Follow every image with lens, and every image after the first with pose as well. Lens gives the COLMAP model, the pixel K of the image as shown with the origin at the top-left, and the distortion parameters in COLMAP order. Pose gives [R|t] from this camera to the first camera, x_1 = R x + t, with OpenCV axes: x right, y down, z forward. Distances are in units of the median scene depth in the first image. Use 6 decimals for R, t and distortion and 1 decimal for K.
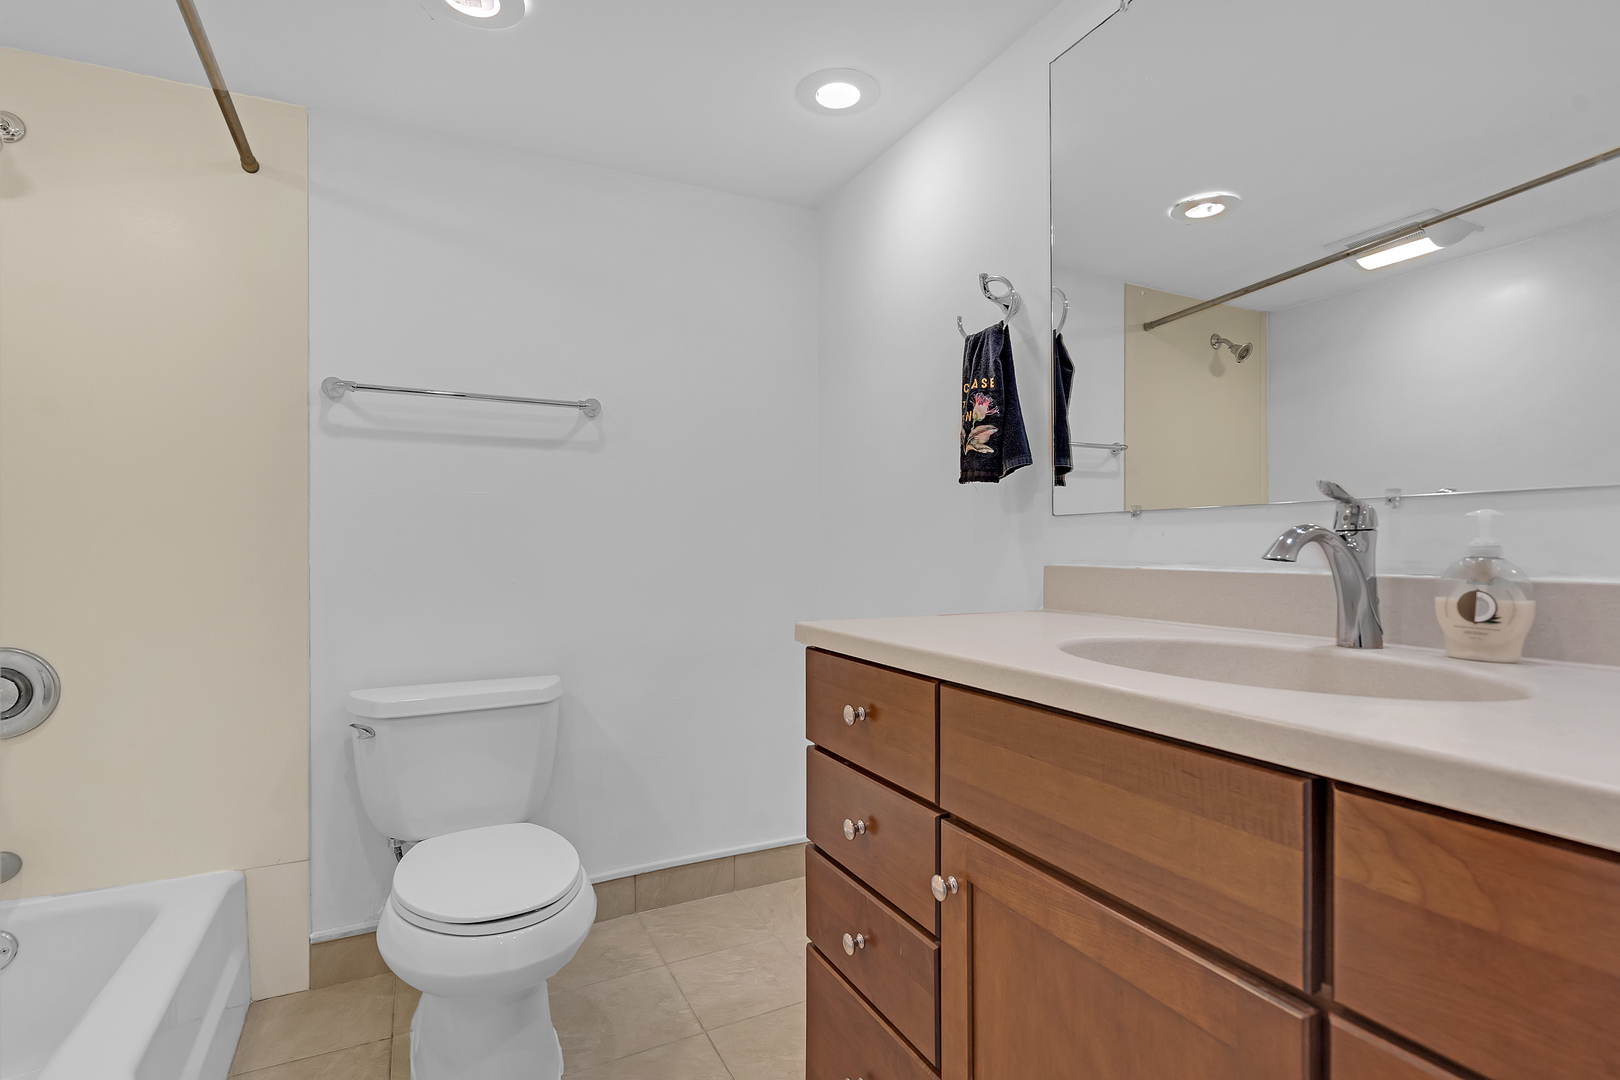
lens RADIAL K [[775.3, 0, 810.0], [0, 775.3, 540.0], [0, 0, 1]] dist [-0.001062, -0.000080]
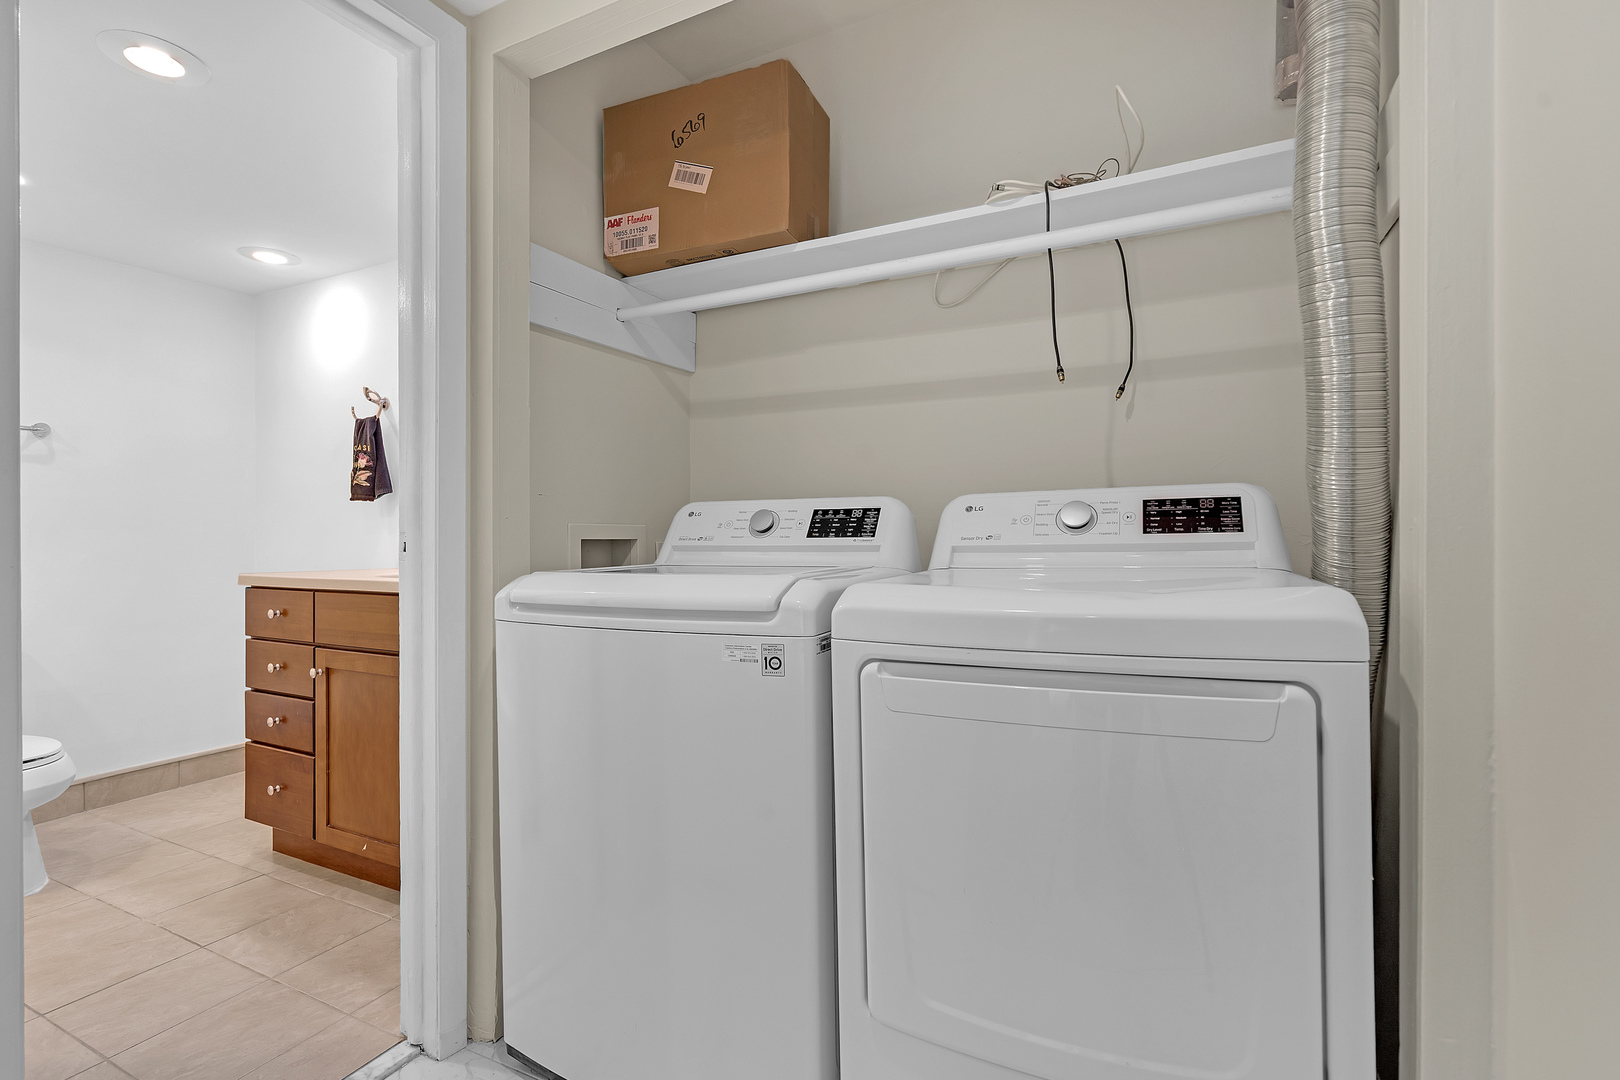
lens RADIAL K [[753.5, 0, 799.8], [0, 753.5, 533.0], [0, 0, 1]] dist [0.001047, 0.000512]
pose [[0.807052, 0.002780, 0.590474, -0.000213], [-0.002209, 0.999996, -0.001689, 0.002967], [-0.590476, 0.000059, 0.807055, -1.049930]]
